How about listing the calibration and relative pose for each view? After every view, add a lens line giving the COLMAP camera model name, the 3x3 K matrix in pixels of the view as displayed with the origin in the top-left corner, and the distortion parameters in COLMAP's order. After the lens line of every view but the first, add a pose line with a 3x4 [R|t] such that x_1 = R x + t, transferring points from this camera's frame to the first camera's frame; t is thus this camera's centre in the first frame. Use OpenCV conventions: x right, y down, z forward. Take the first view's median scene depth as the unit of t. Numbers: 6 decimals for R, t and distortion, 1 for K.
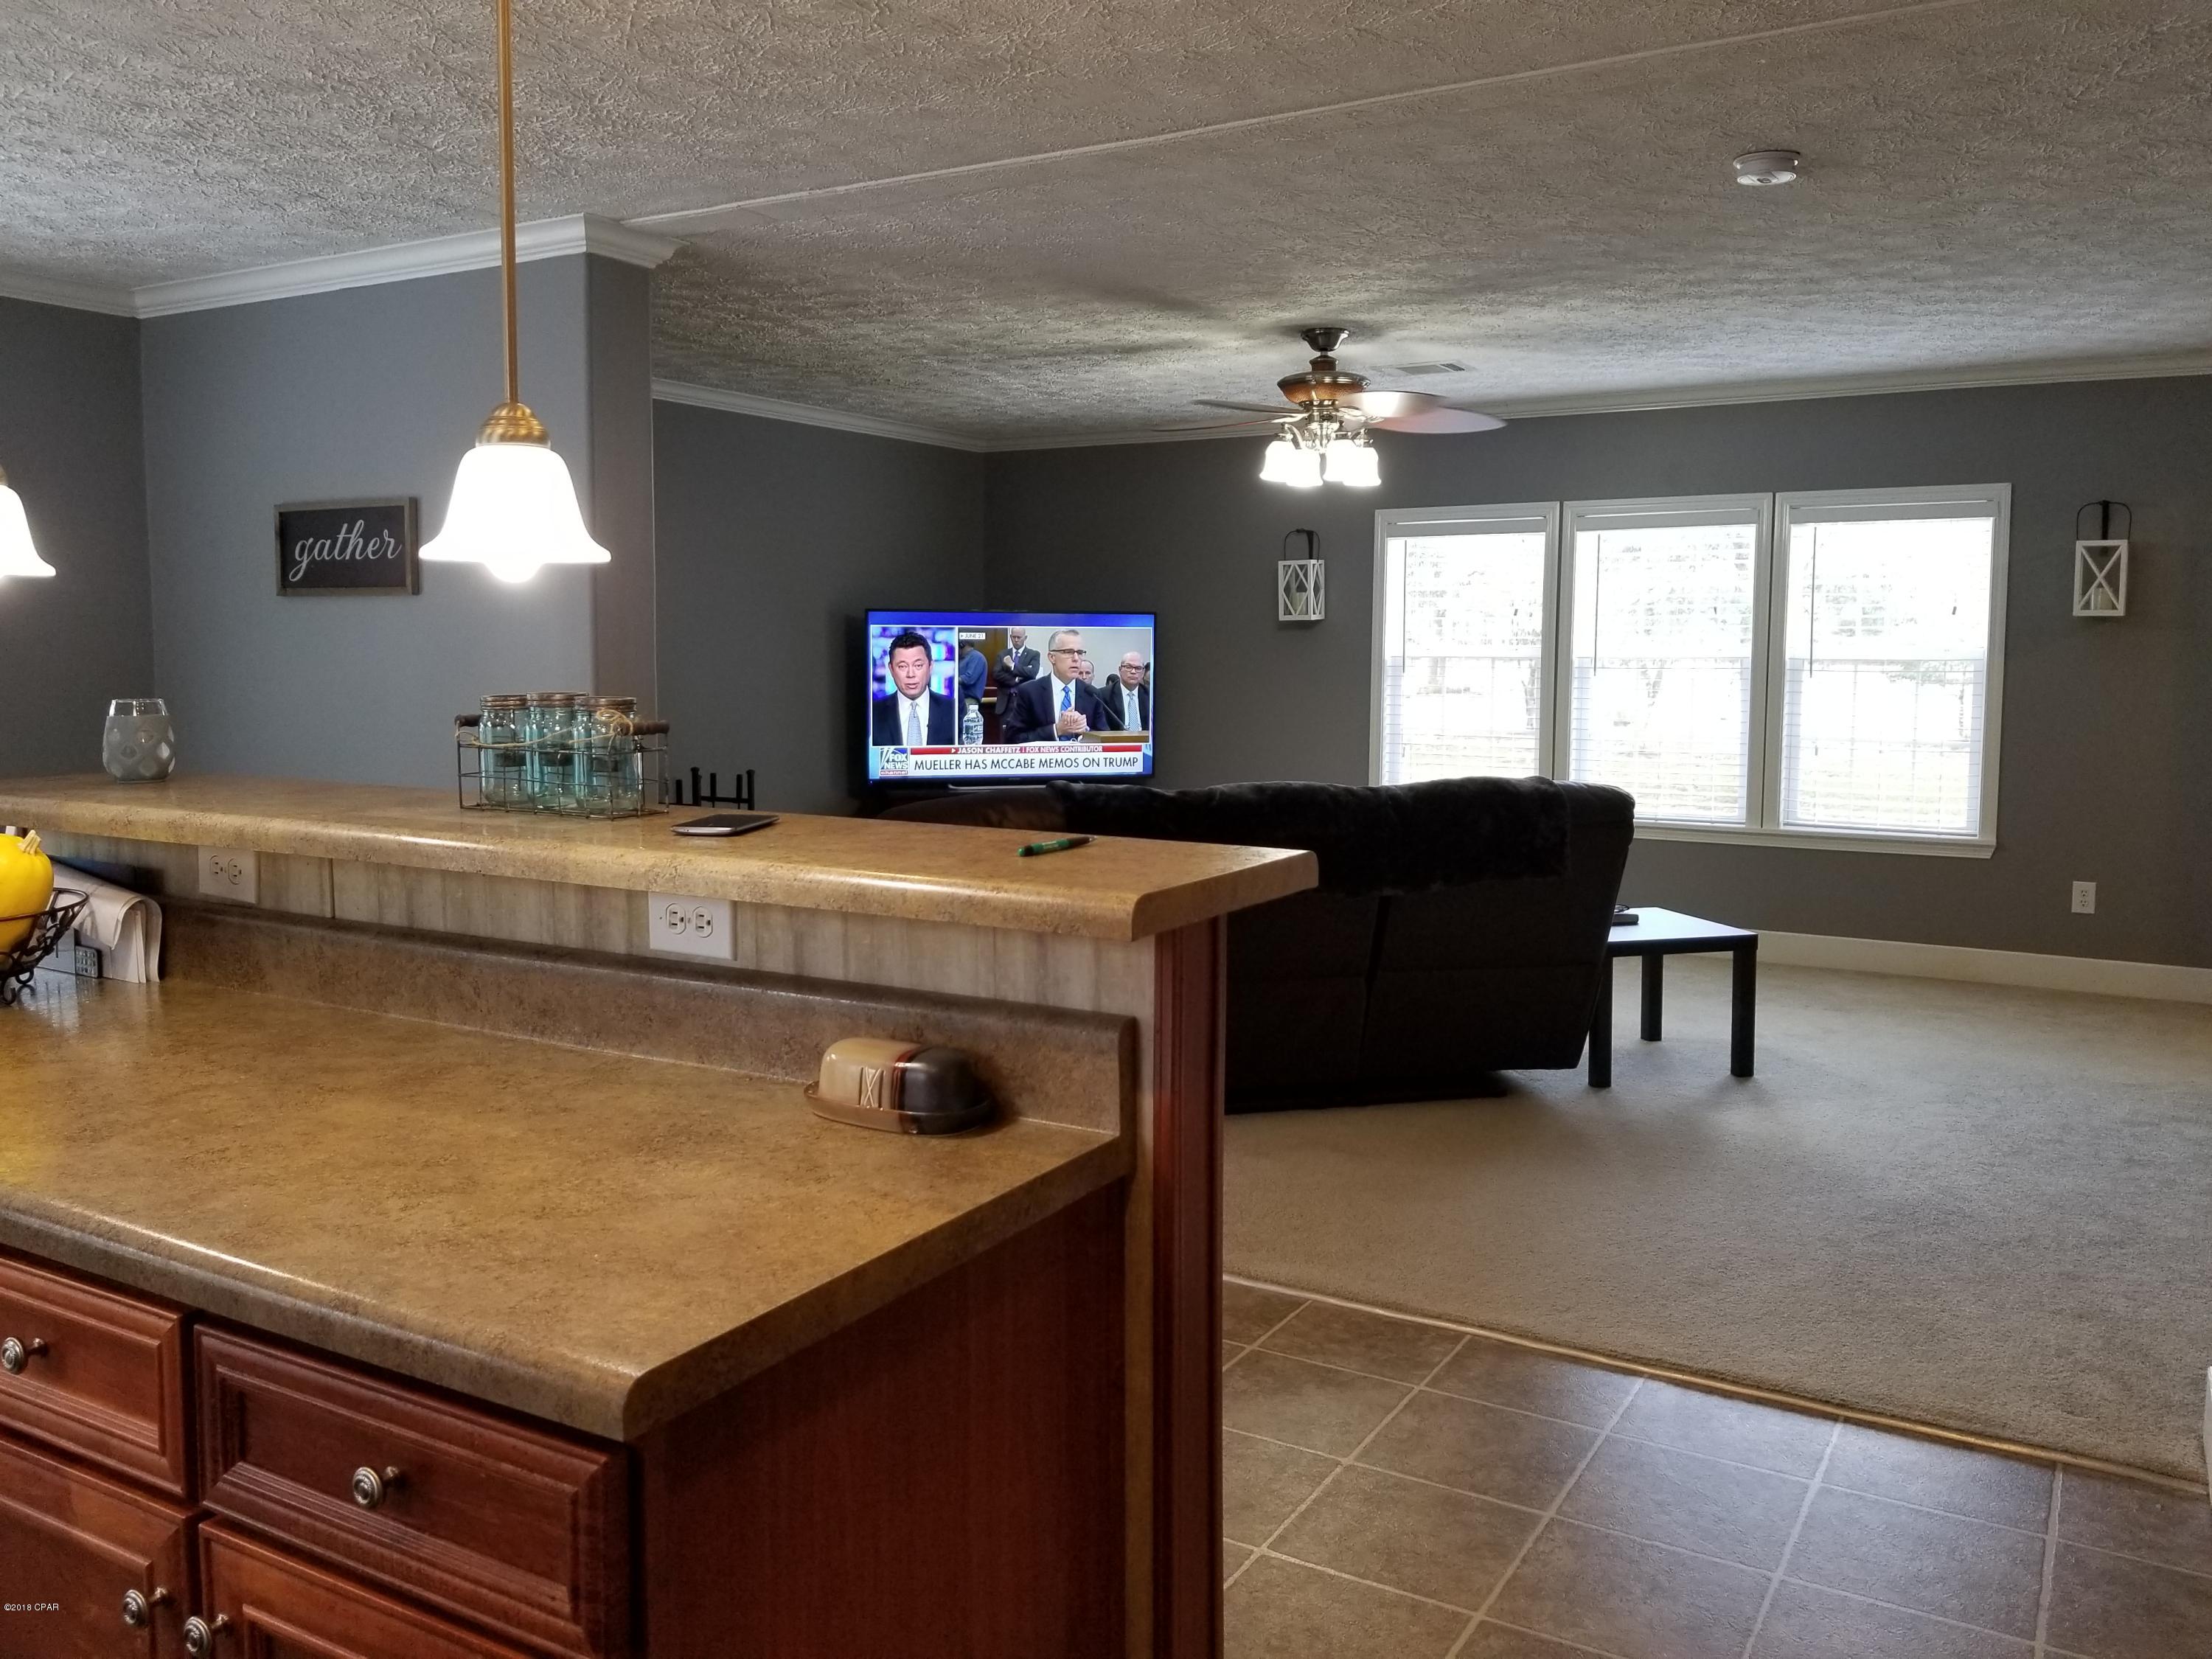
lens RADIAL K [[1757.8, 0, 1125.2], [0, 1757.8, 765.5], [0, 0, 1]] dist [0.068691, -0.132613]
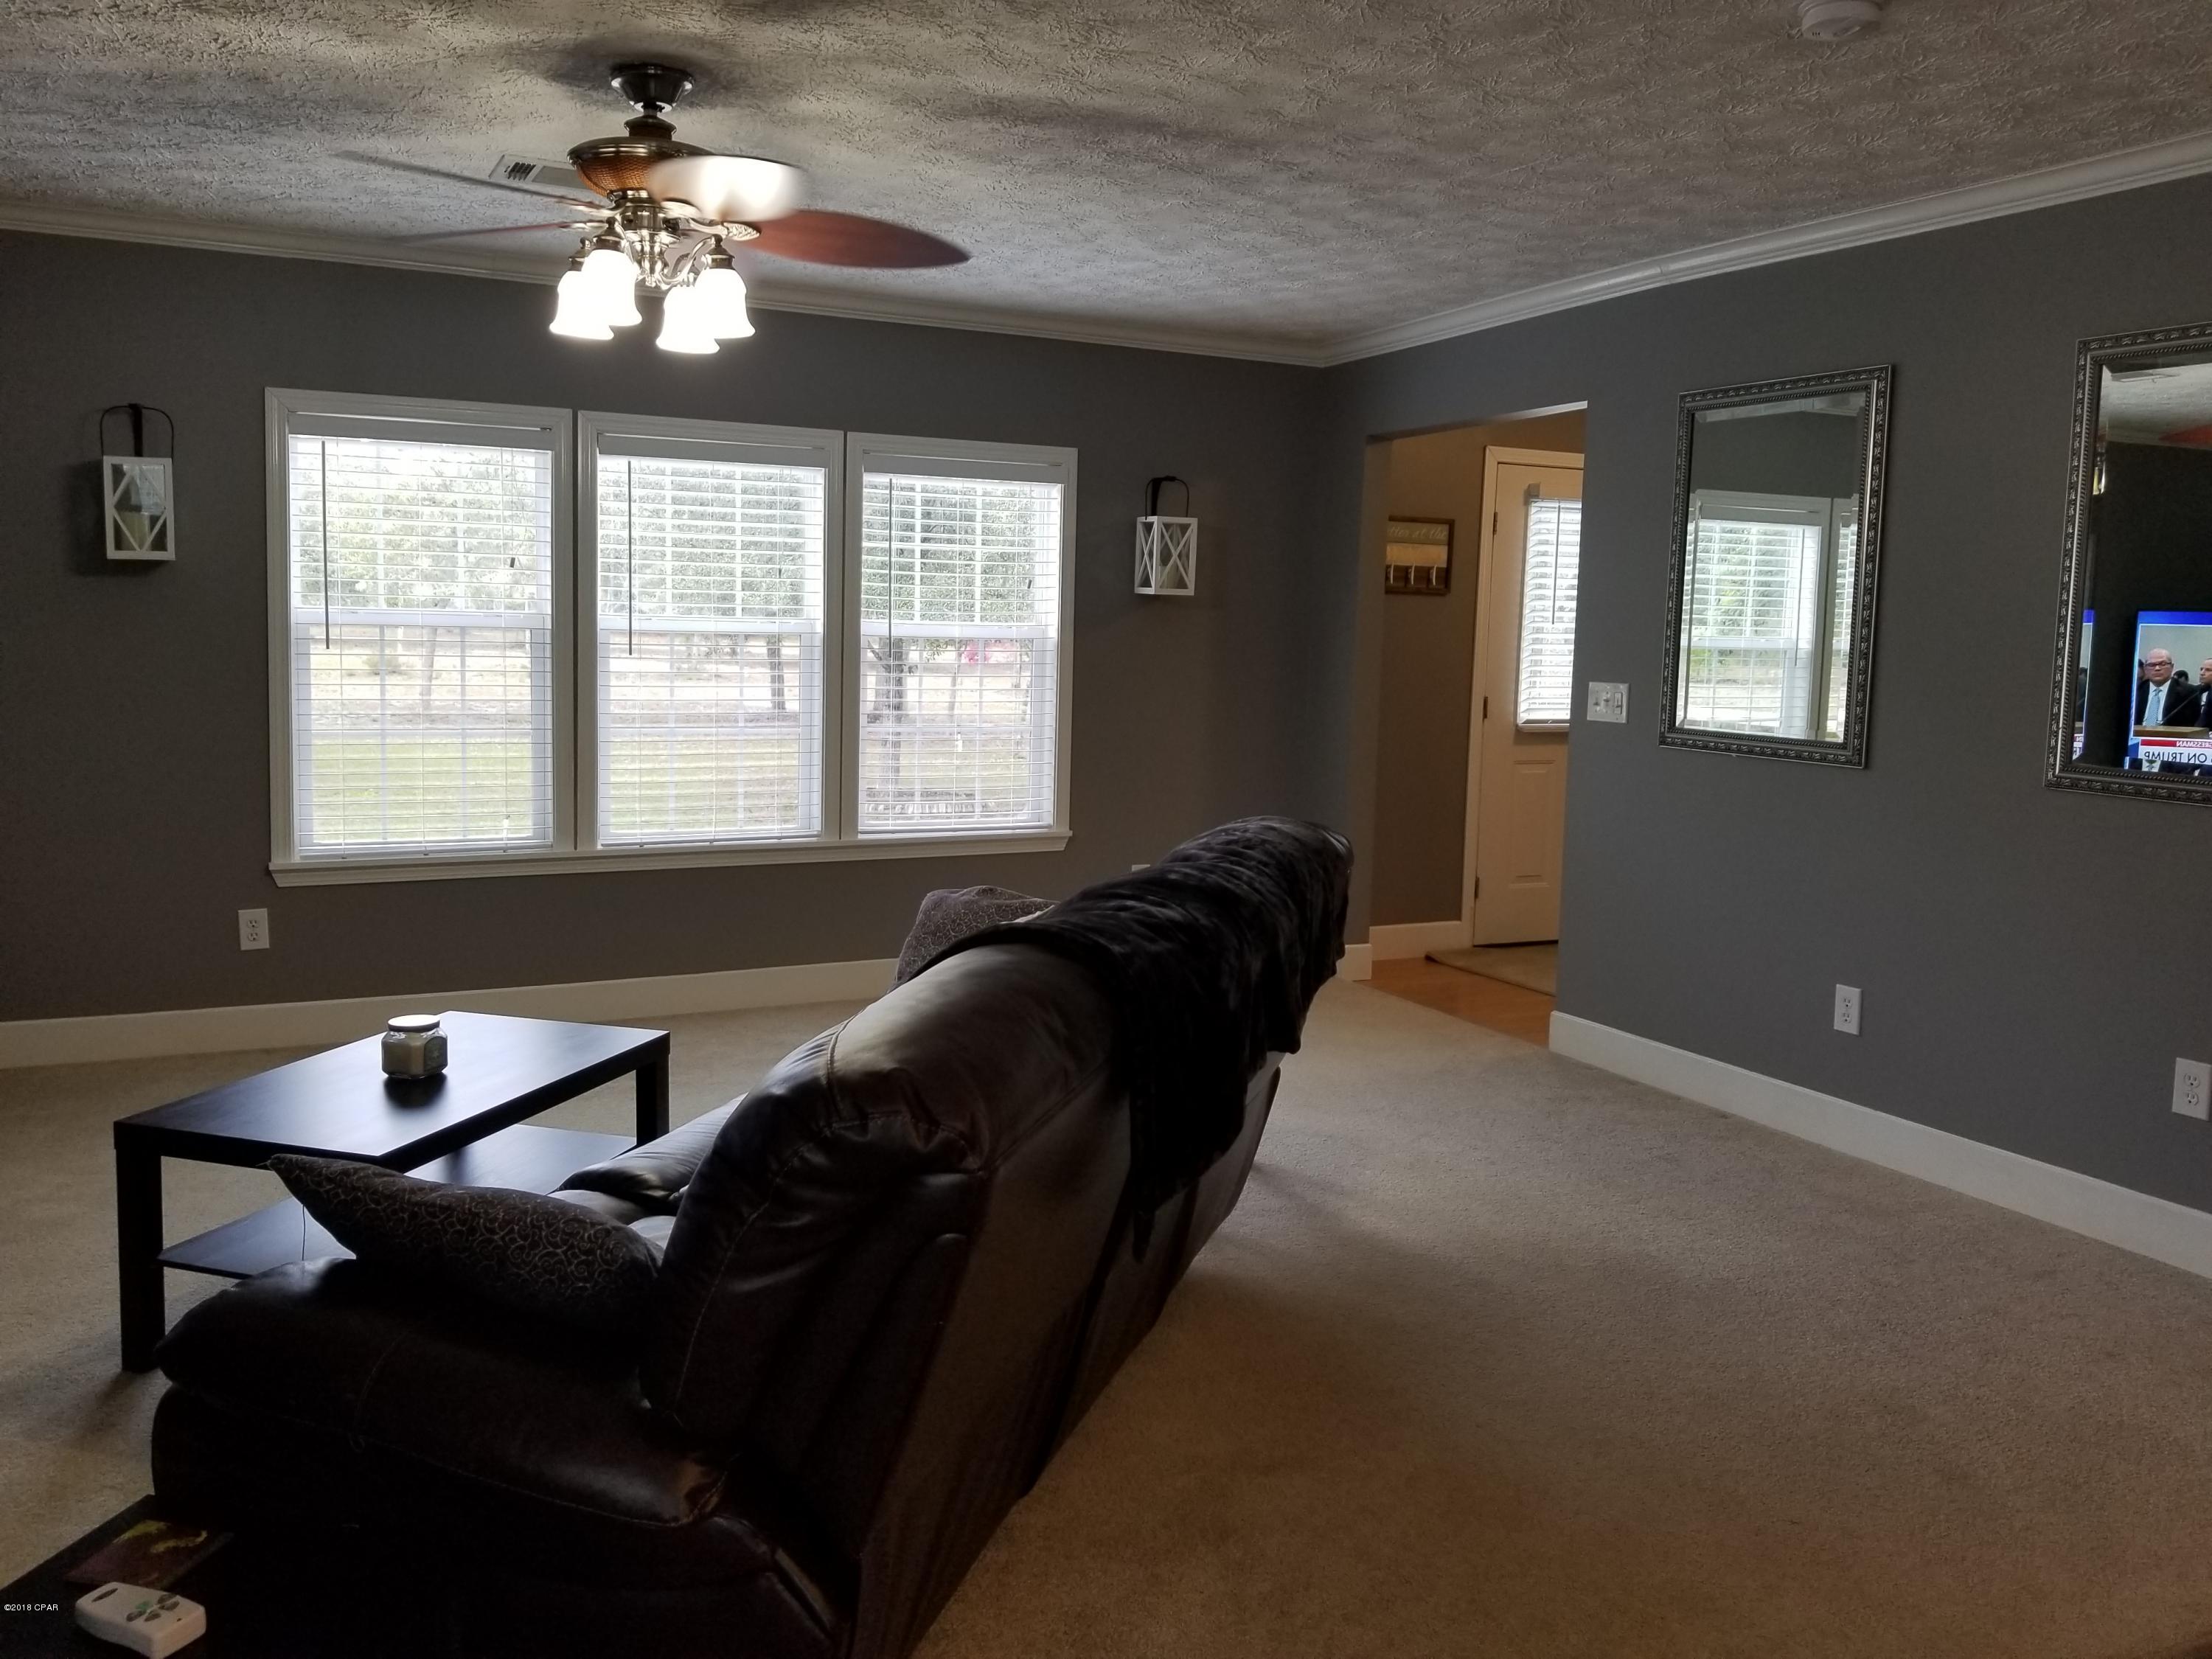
lens RADIAL K [[1724.3, 0, 1097.5], [0, 1724.3, 779.9], [0, 0, 1]] dist [0.061908, -0.105194]
pose [[0.543297, -0.065866, 0.836953, -0.149726], [0.037177, 0.997827, 0.054394, -0.019241], [-0.838717, 0.001563, 0.544565, 0.278524]]
